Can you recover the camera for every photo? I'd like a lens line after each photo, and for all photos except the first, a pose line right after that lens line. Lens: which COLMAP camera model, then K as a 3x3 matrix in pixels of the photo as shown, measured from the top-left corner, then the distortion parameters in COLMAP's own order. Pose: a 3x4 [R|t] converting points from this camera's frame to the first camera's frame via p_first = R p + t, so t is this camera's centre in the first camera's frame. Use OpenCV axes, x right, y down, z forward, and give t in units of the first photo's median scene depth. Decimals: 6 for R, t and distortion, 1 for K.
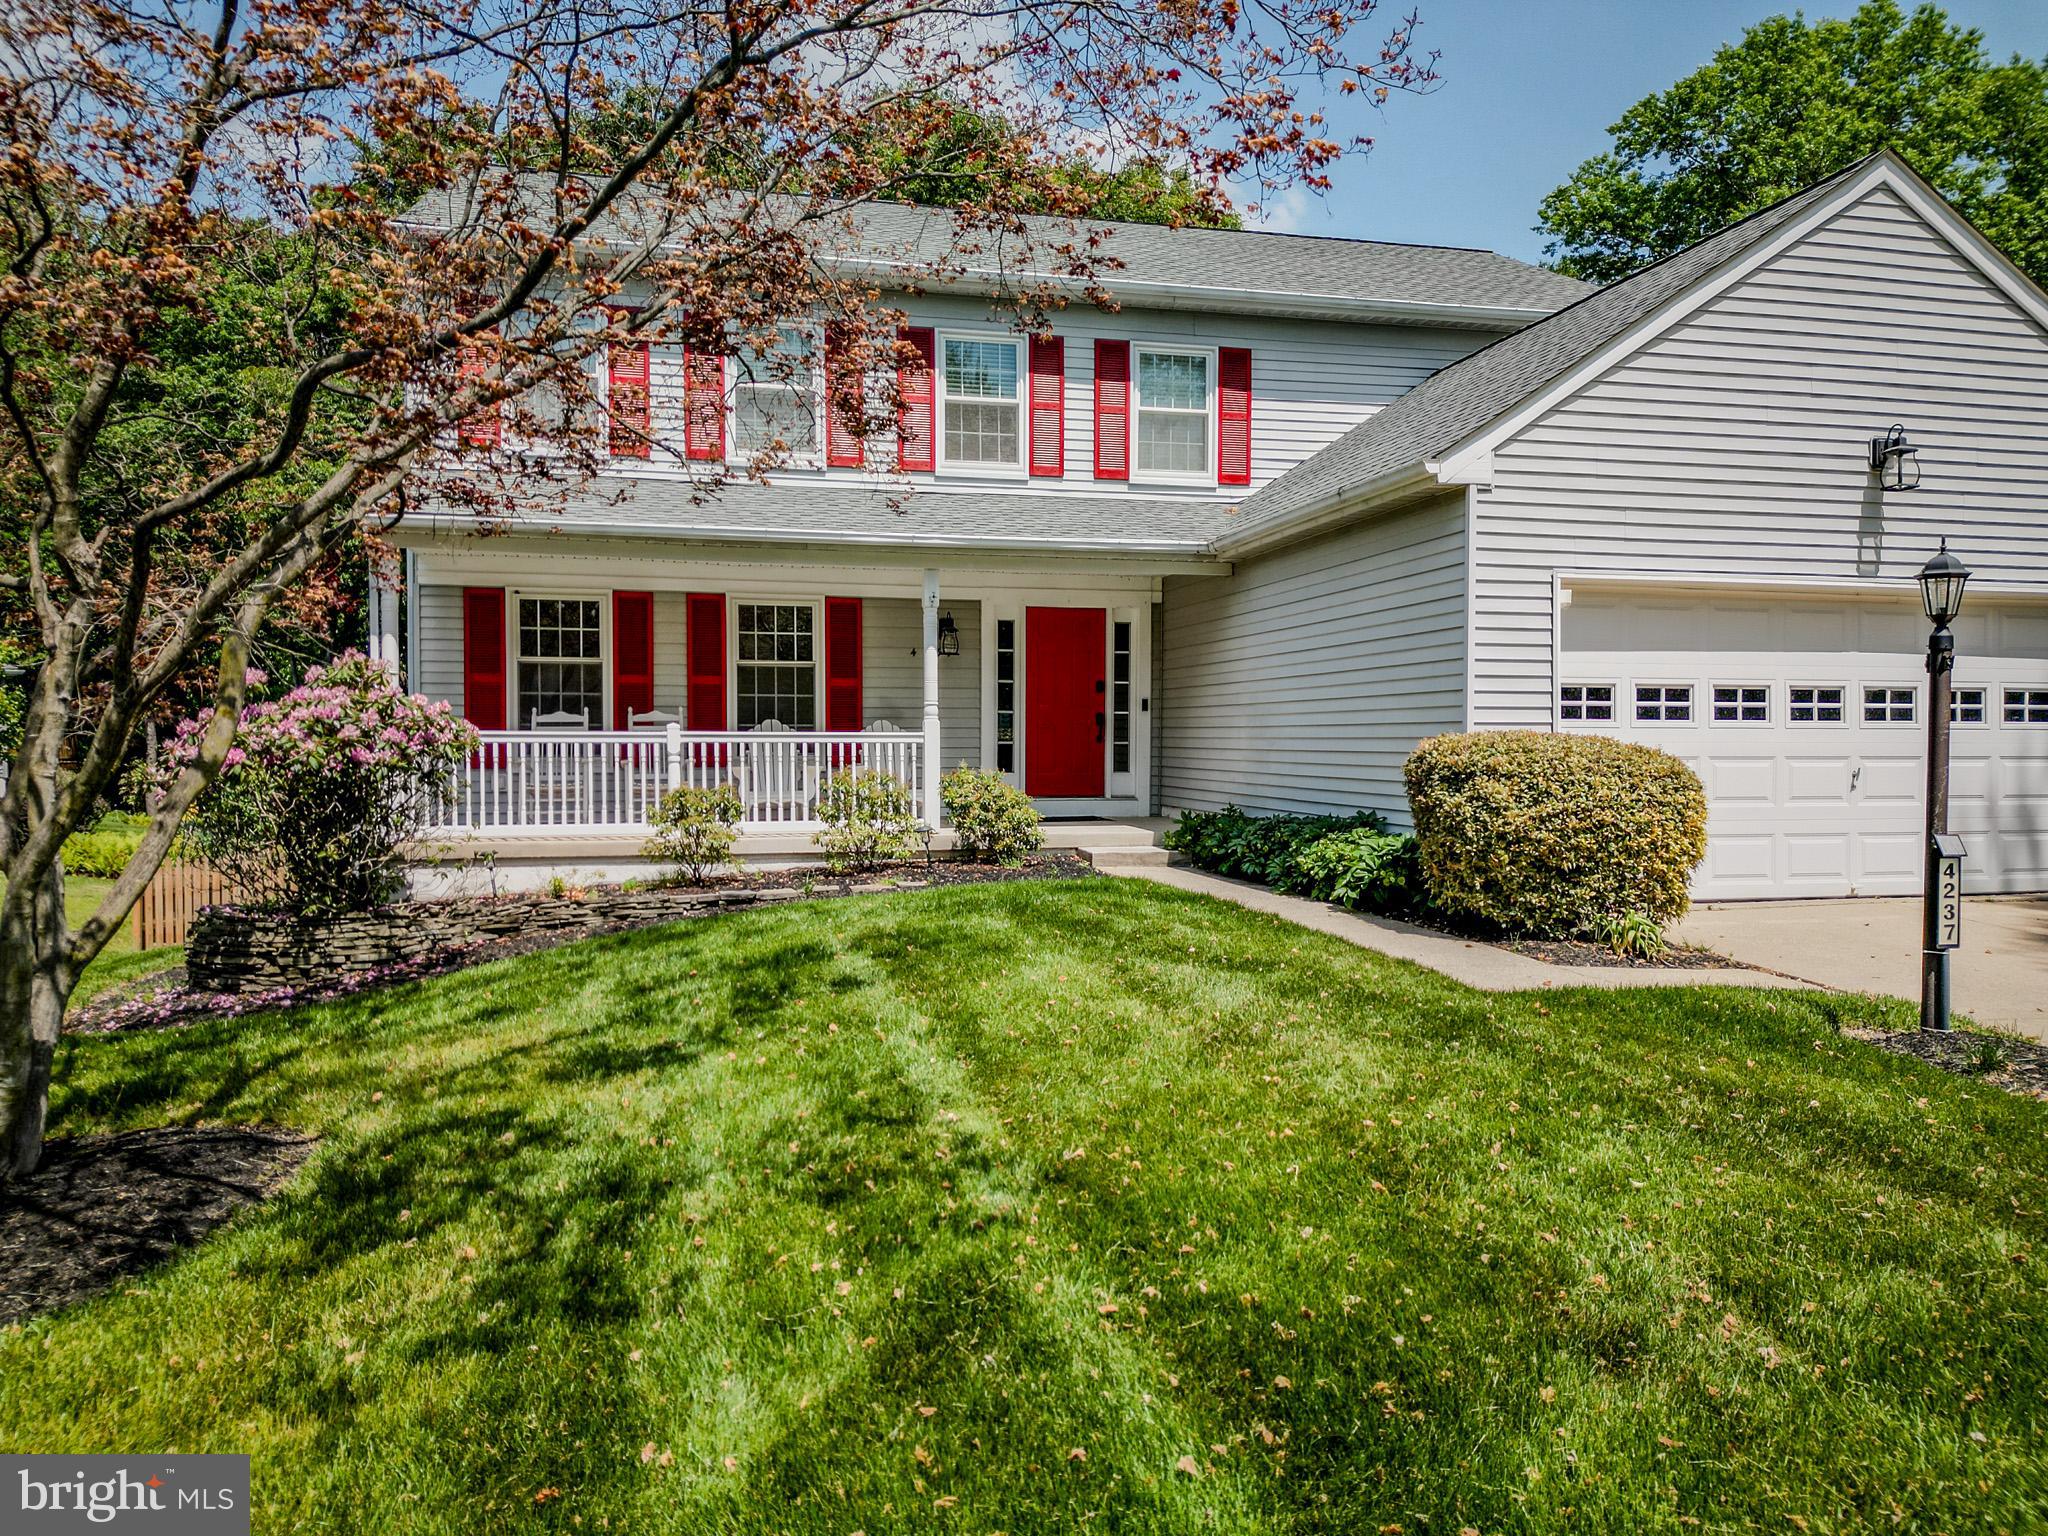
lens RADIAL K [[1436.2, 0, 1021.1], [0, 1436.2, 790.0], [0, 0, 1]] dist [0.037574, -0.015202]
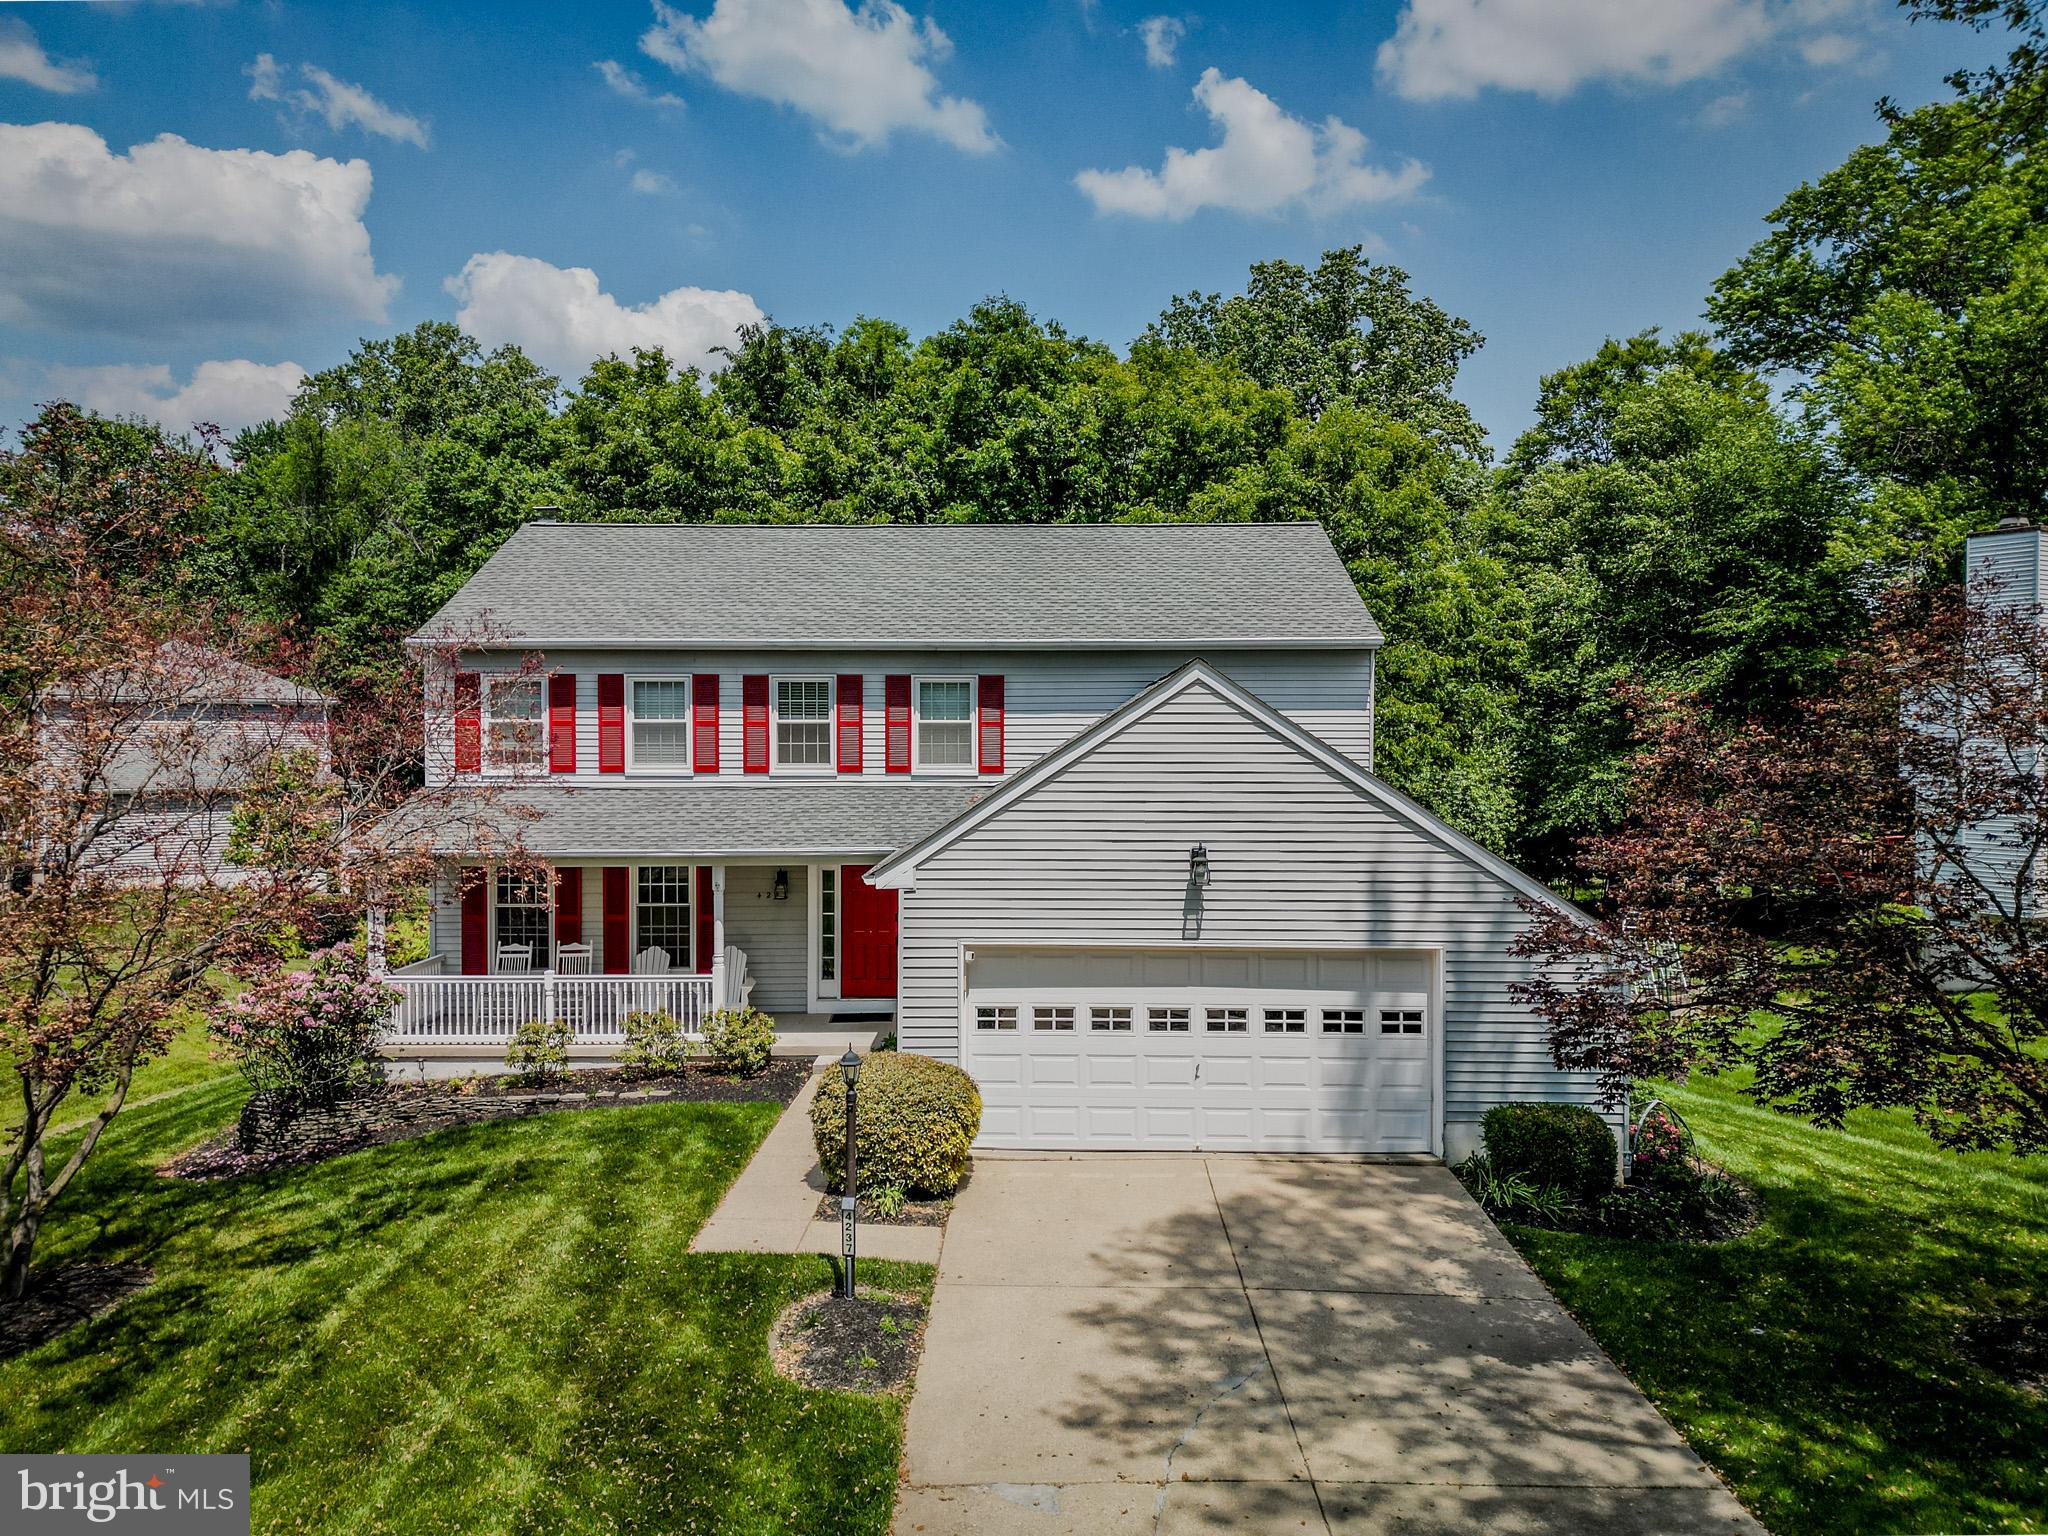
lens RADIAL K [[1436.2, 0, 1035.3], [0, 1436.2, 749.1], [0, 0, 1]] dist [0.037574, -0.015202]
pose [[0.969886, 0.002357, -0.243549, 0.550753], [-0.007499, 0.999768, -0.020189, -0.218178], [0.243445, 0.021408, 0.969678, -0.338709]]
